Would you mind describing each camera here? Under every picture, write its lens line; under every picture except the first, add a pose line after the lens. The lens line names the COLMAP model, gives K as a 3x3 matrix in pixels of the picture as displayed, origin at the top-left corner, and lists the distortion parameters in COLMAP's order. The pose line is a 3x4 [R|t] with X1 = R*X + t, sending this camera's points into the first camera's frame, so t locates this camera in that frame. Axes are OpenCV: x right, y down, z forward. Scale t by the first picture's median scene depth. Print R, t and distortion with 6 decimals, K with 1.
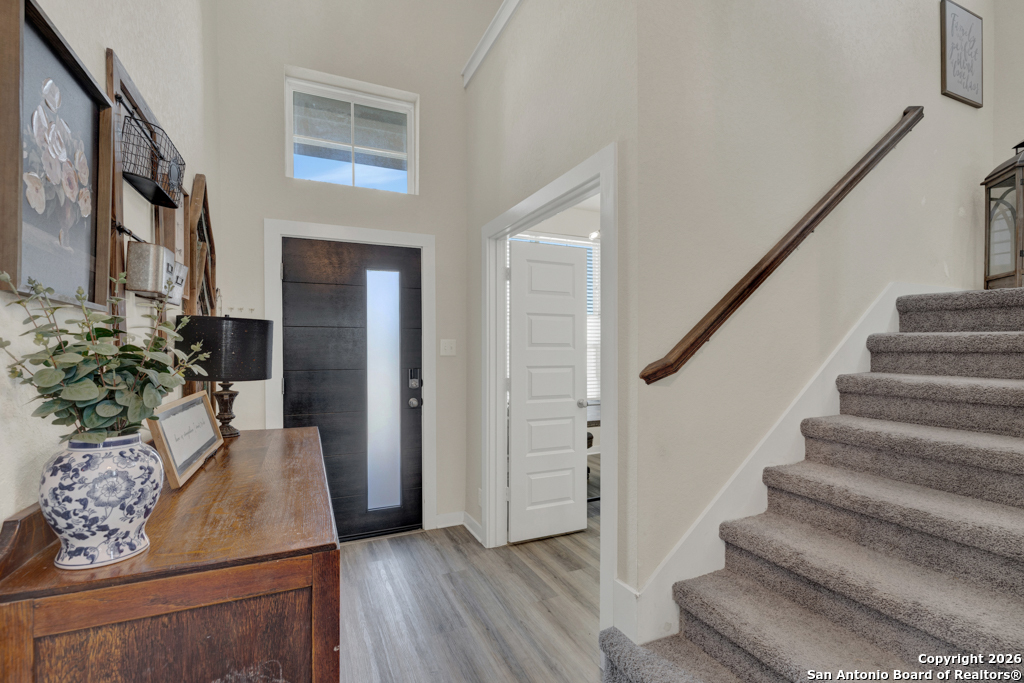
lens RADIAL K [[448.4, 0, 509.7], [0, 448.4, 347.8], [0, 0, 1]] dist [-0.002817, 0.001268]
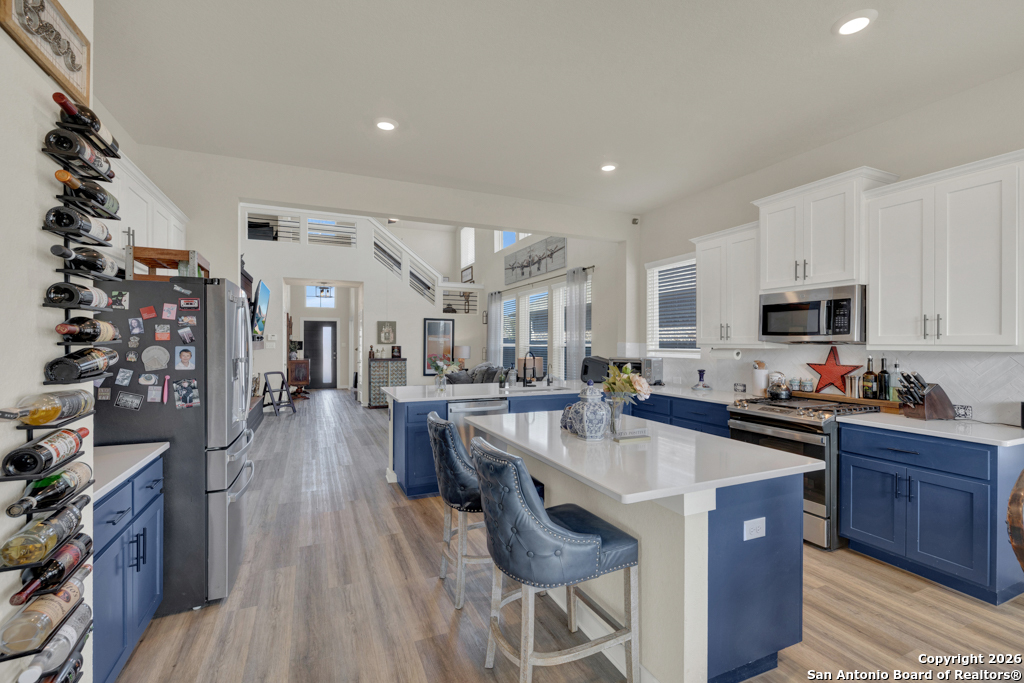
lens RADIAL K [[436.0, 0, 513.2], [0, 436.0, 343.7], [0, 0, 1]] dist [-0.009717, 0.001636]
pose [[0.999766, 0.006945, -0.020480, 1.579153], [-0.006959, 0.999976, -0.000635, -0.022209], [0.020475, 0.000777, 0.999790, -3.119016]]
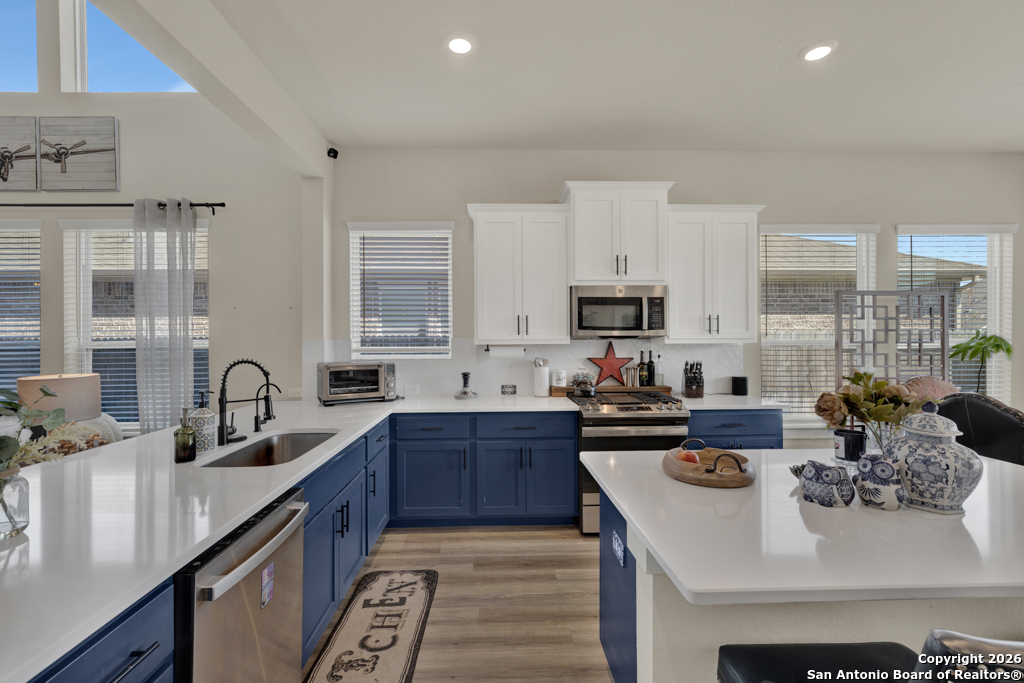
lens RADIAL K [[448.4, 0, 489.4], [0, 448.4, 340.2], [0, 0, 1]] dist [-0.002817, 0.001268]
pose [[0.411647, -0.001336, 0.911342, 1.140644], [0.006802, 0.999976, -0.001606, -0.023903], [-0.911318, 0.006860, 0.411646, -2.234535]]
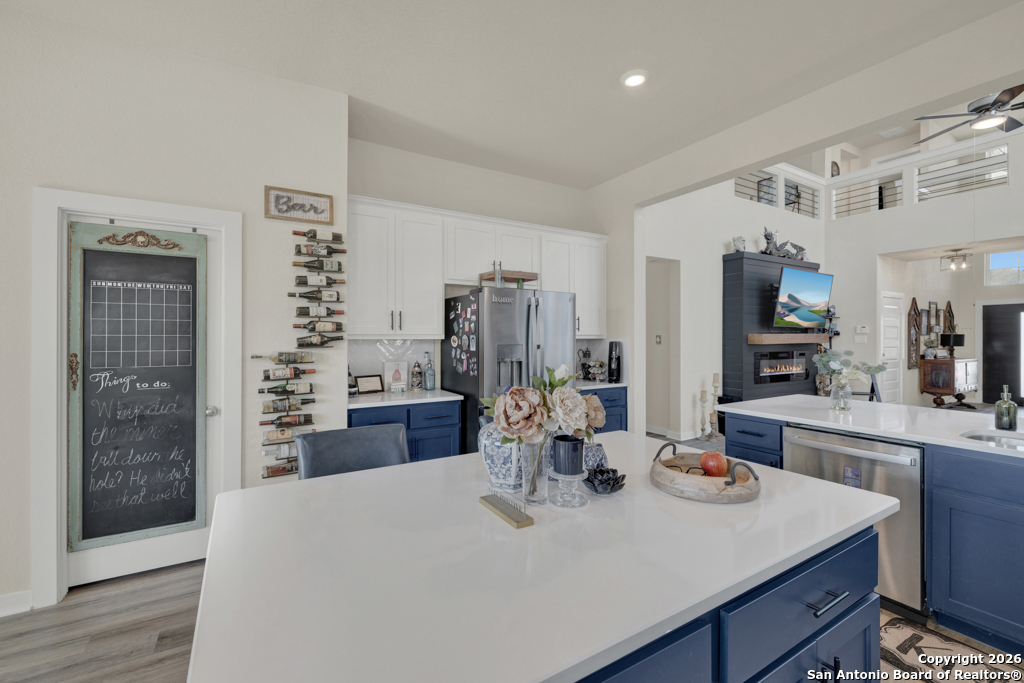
lens RADIAL K [[436.0, 0, 501.2], [0, 436.0, 338.6], [0, 0, 1]] dist [-0.009717, 0.001636]
pose [[0.085601, 0.006145, -0.996311, 2.091133], [-0.003450, 0.999977, 0.005871, -0.013206], [0.996324, 0.002935, 0.085620, -2.476468]]
